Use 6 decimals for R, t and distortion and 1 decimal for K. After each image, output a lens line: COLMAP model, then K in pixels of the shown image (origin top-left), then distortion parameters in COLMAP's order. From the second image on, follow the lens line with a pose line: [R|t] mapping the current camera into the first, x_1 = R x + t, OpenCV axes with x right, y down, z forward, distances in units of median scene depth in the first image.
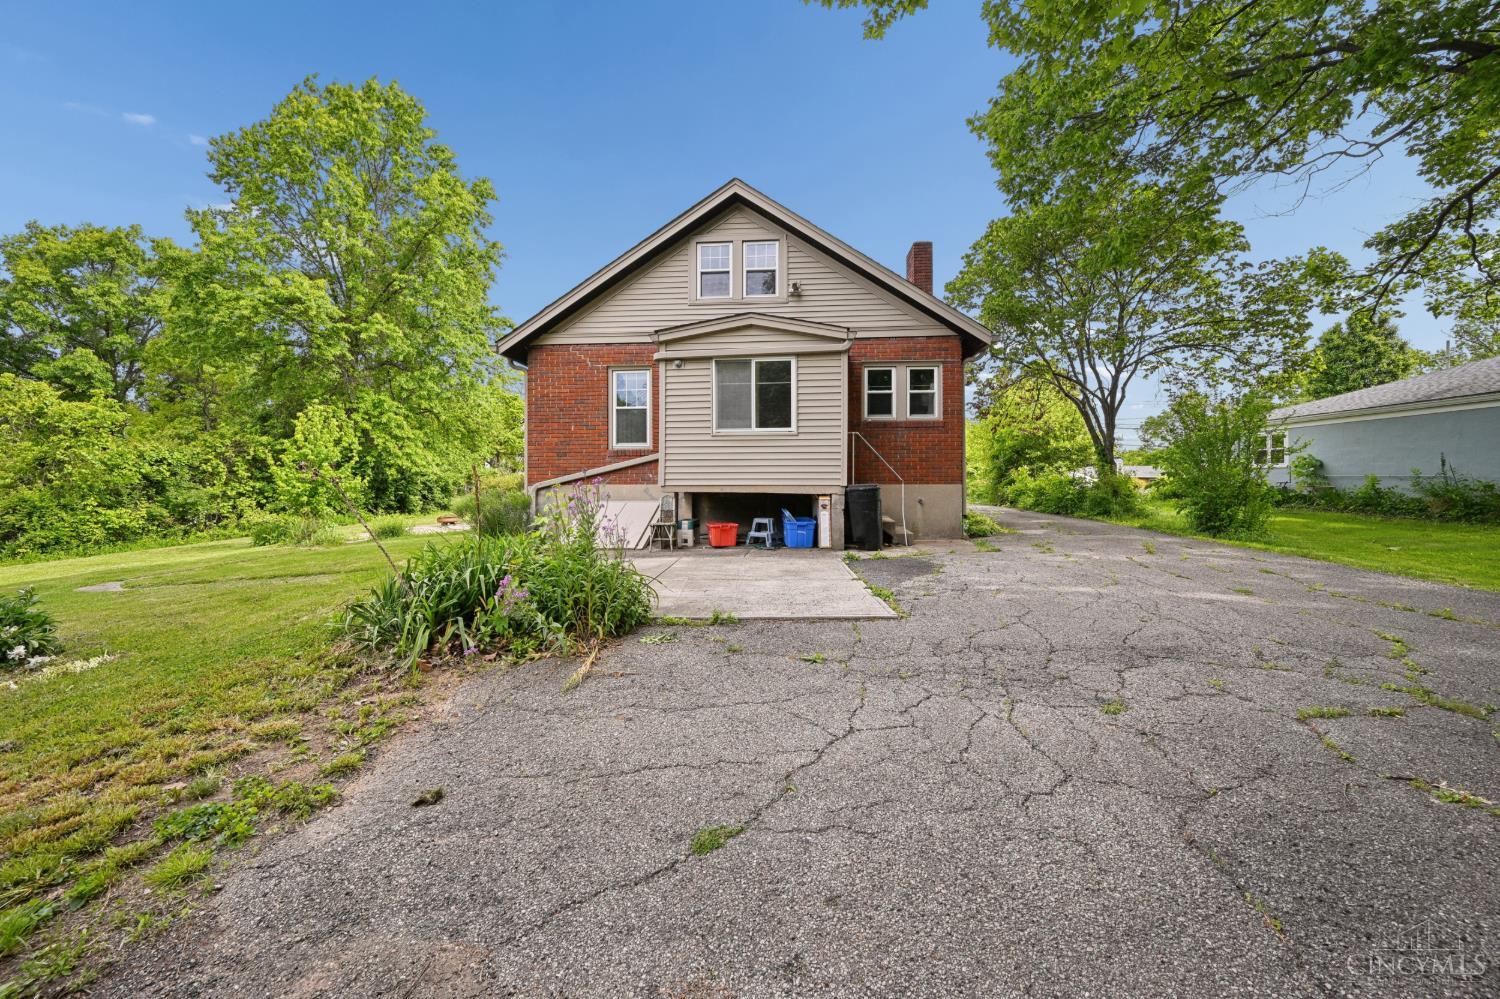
lens RADIAL K [[593.0, 0, 752.8], [0, 593.0, 489.0], [0, 0, 1]] dist [-0.000003, 0.000329]
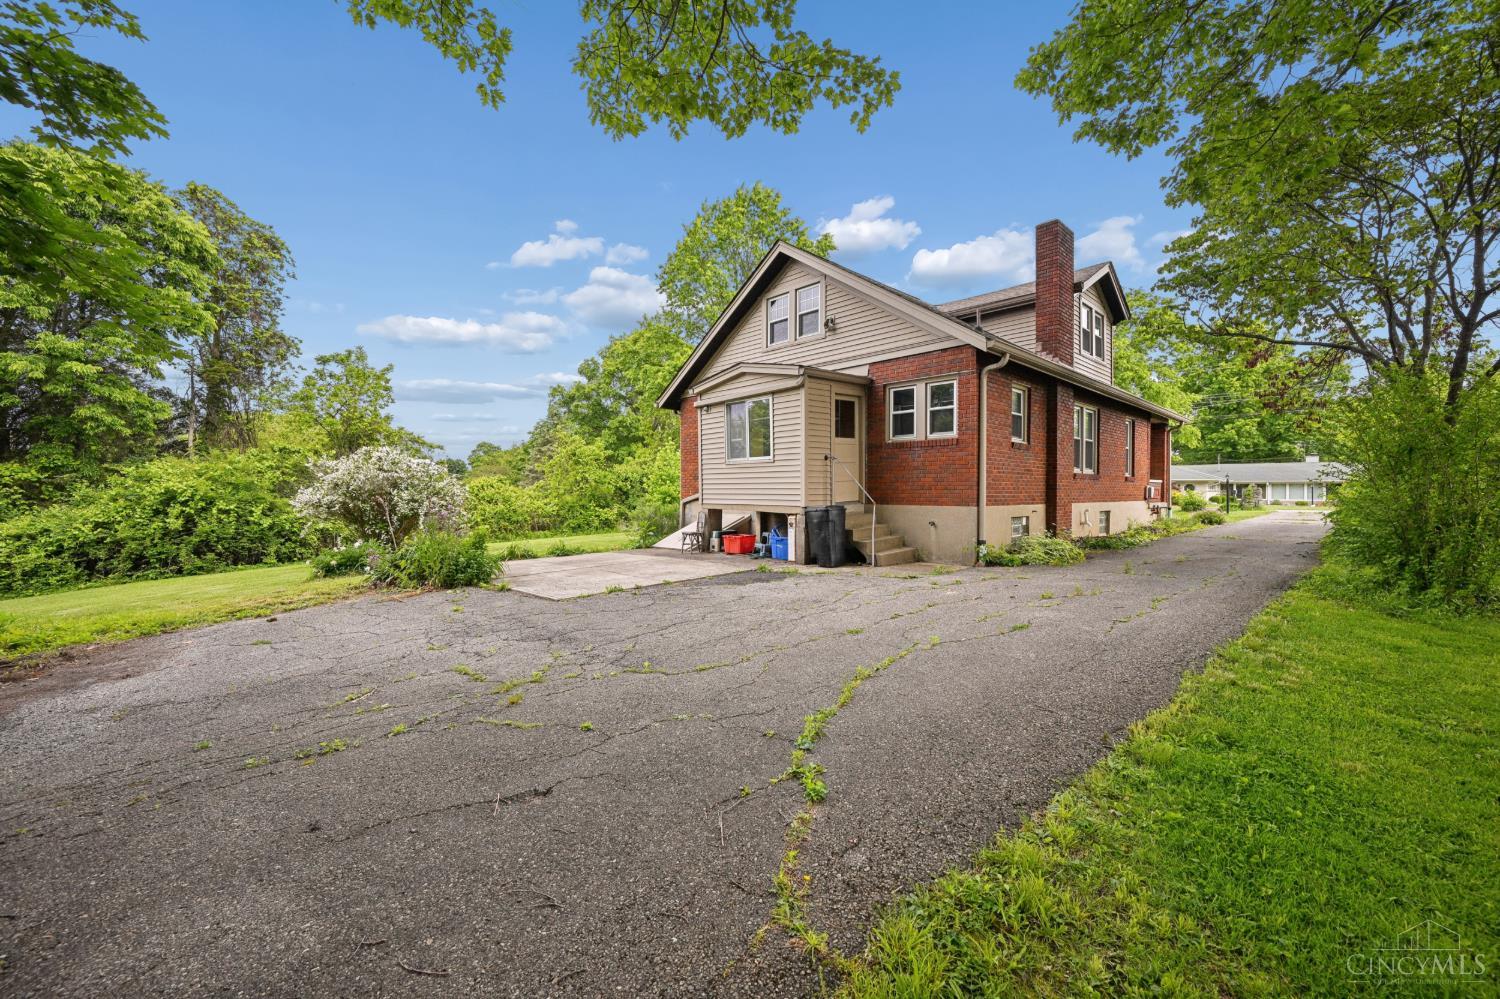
lens RADIAL K [[593.0, 0, 757.4], [0, 593.0, 499.3], [0, 0, 1]] dist [-0.000003, 0.000329]
pose [[0.750243, 0.012821, -0.661037, 0.692700], [-0.007555, 0.999913, 0.010819, -0.026299], [0.661119, -0.003122, 0.750275, 0.092577]]
